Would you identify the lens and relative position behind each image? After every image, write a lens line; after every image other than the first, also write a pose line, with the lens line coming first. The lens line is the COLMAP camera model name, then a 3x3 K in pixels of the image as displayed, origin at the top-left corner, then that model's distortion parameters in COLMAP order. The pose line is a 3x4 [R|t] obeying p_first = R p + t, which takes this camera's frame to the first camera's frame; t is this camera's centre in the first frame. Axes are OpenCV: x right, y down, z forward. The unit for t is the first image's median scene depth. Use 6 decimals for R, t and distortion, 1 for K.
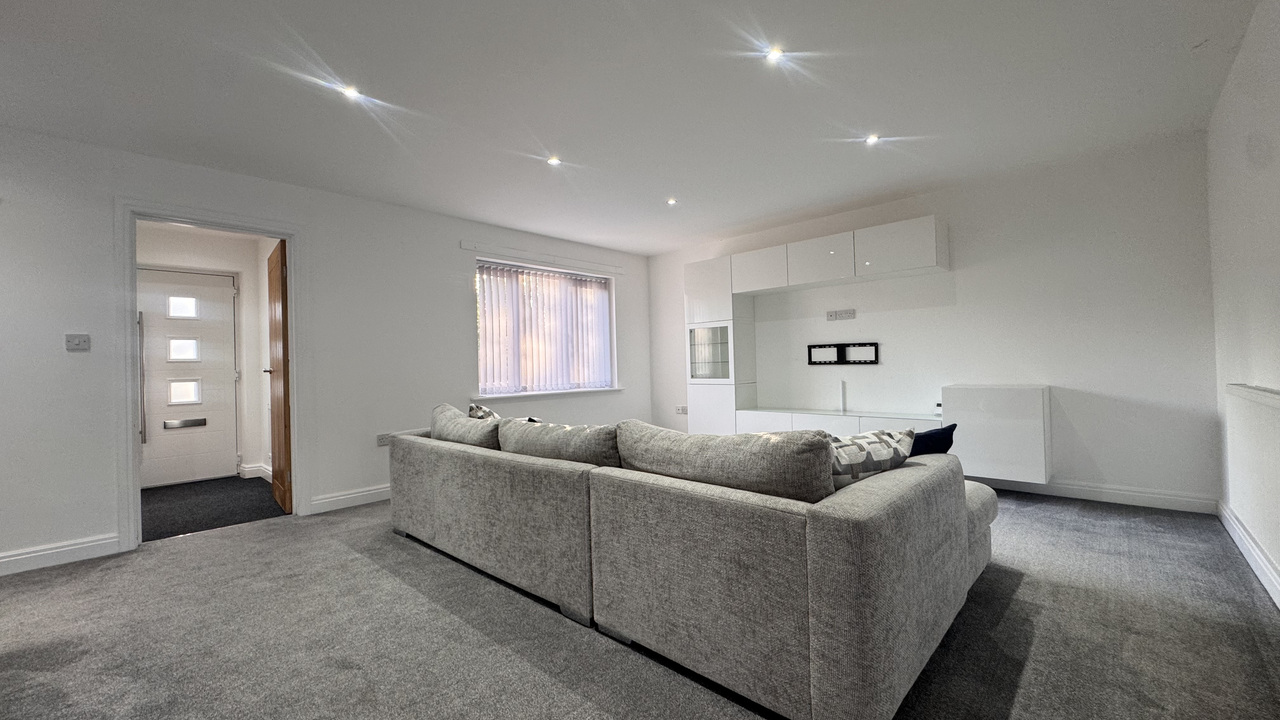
lens RADIAL K [[509.9, 0, 641.7], [0, 509.9, 358.0], [0, 0, 1]] dist [-0.003819, -0.000196]
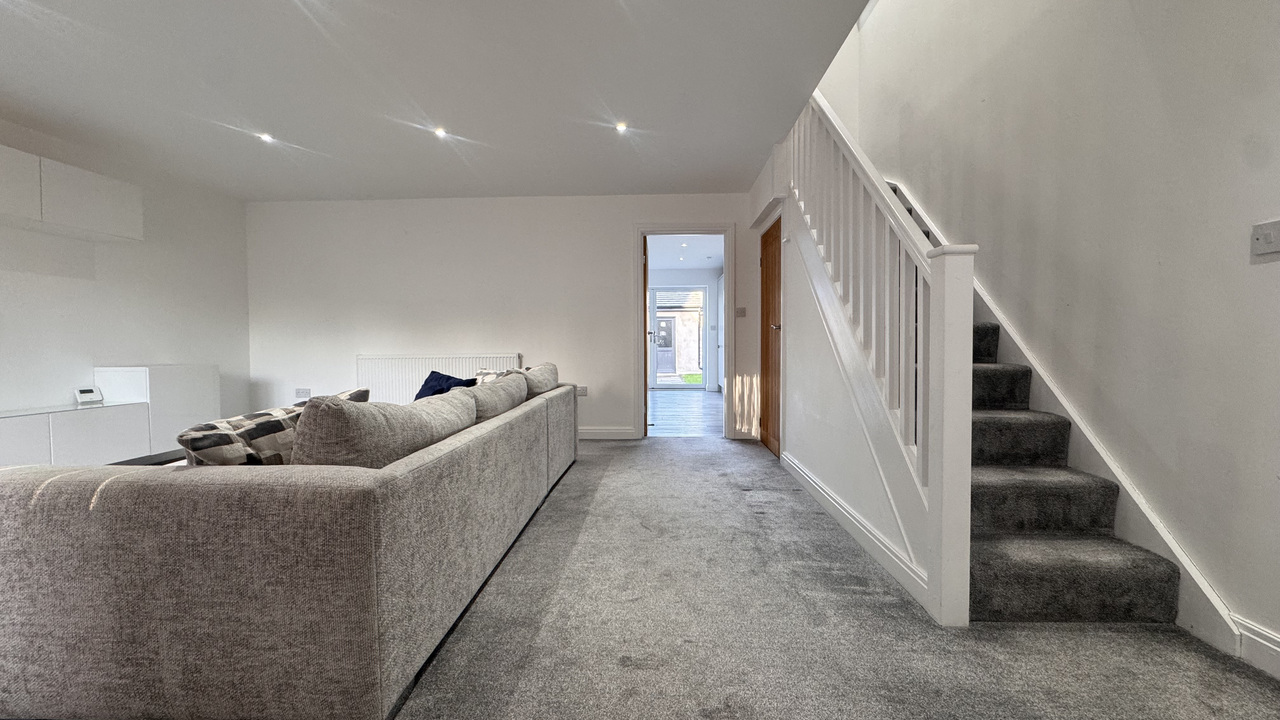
lens RADIAL K [[509.9, 0, 641.9], [0, 509.9, 357.8], [0, 0, 1]] dist [-0.003819, -0.000196]
pose [[-0.660023, 0.012481, 0.751142, -0.627304], [0.014032, 0.999892, -0.004284, 0.046081], [-0.751115, 0.007712, -0.660127, 0.765006]]
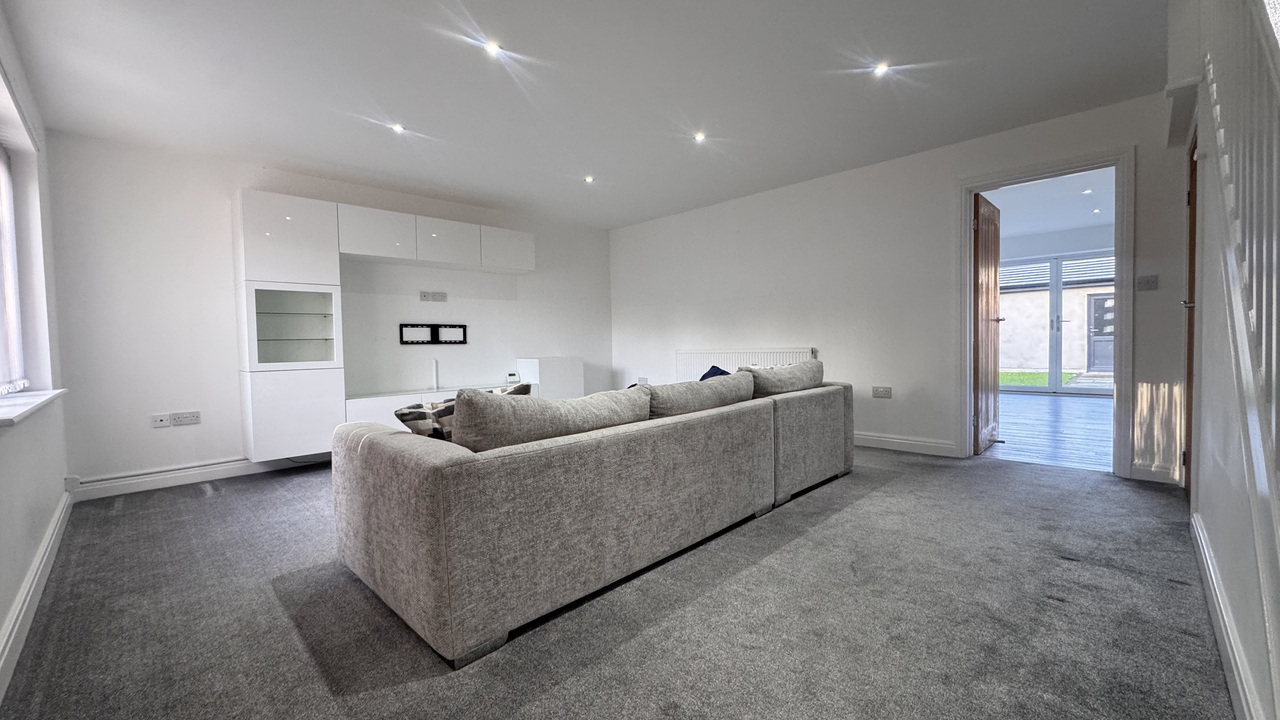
lens RADIAL K [[509.9, 0, 637.8], [0, 509.9, 357.0], [0, 0, 1]] dist [-0.003819, -0.000196]
pose [[0.019896, -0.001897, 0.999800, -0.657148], [0.008236, 0.999965, 0.001733, 0.041498], [-0.999768, 0.008200, 0.019911, 0.575758]]
